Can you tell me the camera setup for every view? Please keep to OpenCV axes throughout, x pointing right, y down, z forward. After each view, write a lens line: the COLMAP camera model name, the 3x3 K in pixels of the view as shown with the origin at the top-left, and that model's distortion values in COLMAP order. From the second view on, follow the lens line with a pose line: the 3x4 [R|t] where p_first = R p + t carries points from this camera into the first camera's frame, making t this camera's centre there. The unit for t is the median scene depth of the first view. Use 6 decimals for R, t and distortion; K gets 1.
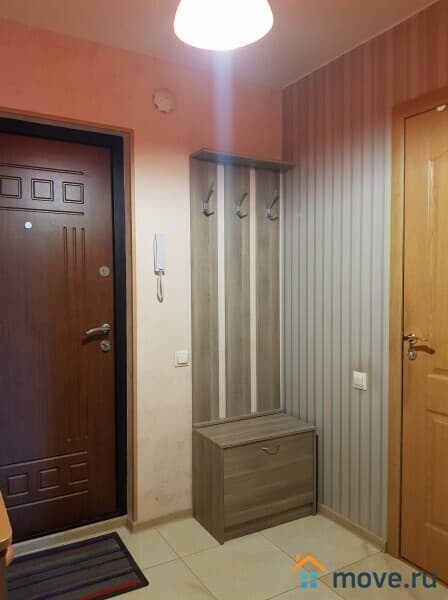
lens RADIAL K [[469.7, 0, 224.0], [0, 469.7, 300.0], [0, 0, 1]] dist [0.078827, -0.141017]
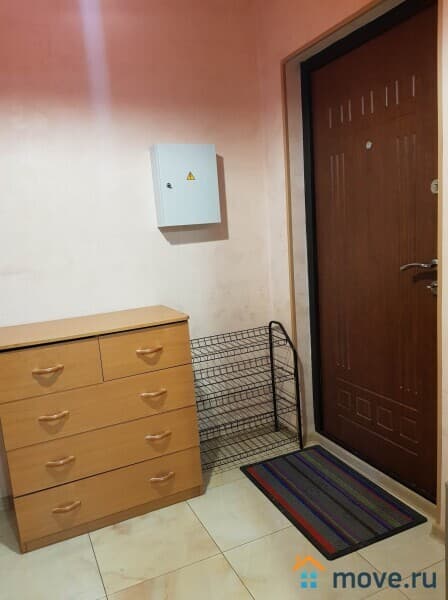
lens RADIAL K [[469.7, 0, 224.0], [0, 469.7, 300.0], [0, 0, 1]] dist [0.078827, -0.141017]
pose [[-0.090346, 0.176635, -0.980121, 0.547609], [0.027053, 0.984218, 0.174880, -0.028554], [0.995543, -0.010716, -0.093698, 0.770027]]
